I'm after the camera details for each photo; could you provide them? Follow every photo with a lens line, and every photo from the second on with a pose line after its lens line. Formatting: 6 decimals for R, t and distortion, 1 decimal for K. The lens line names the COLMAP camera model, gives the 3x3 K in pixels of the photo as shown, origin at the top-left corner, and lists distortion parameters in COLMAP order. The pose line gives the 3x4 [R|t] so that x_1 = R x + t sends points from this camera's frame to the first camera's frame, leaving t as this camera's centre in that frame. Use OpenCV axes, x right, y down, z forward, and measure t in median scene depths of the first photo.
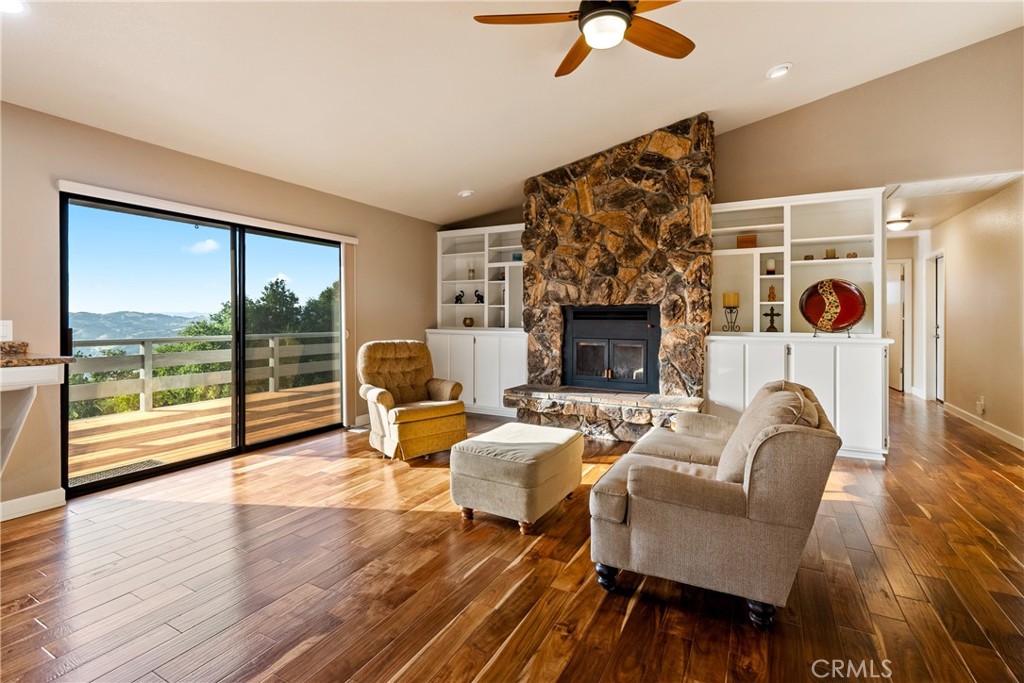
lens RADIAL K [[468.3, 0, 513.0], [0, 468.3, 336.8], [0, 0, 1]] dist [-0.001990, 0.000403]
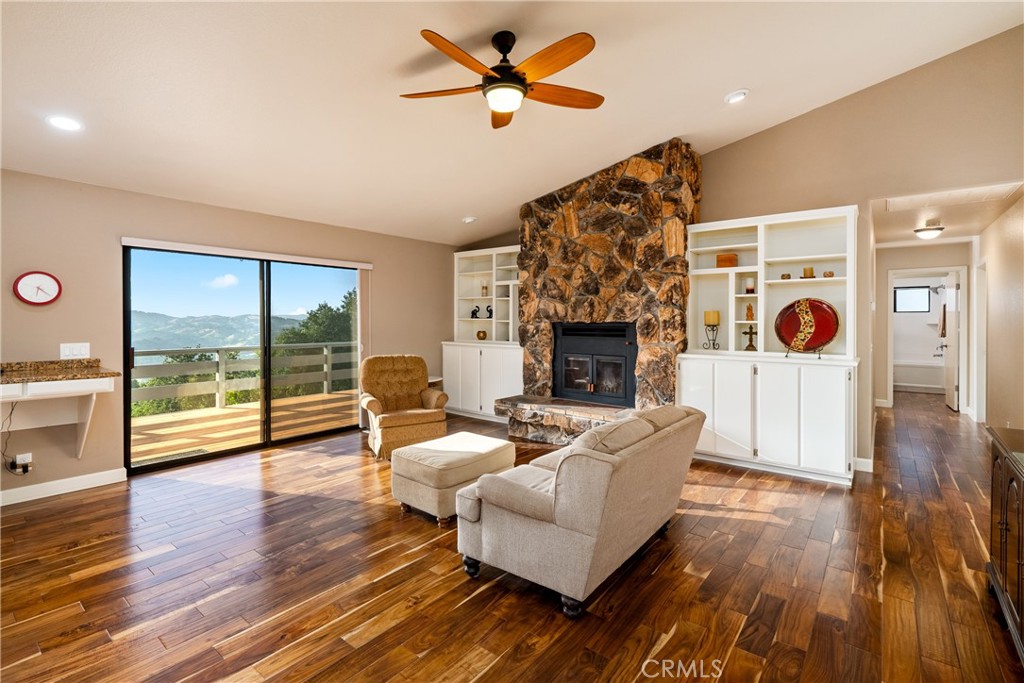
lens RADIAL K [[468.8, 0, 513.8], [0, 468.8, 339.4], [0, 0, 1]] dist [-0.001404, 0.000398]
pose [[0.984273, 0.006035, -0.176551, 0.232547], [-0.005712, 0.999981, 0.002337, -0.033432], [0.176562, -0.001292, 0.984289, -0.075821]]
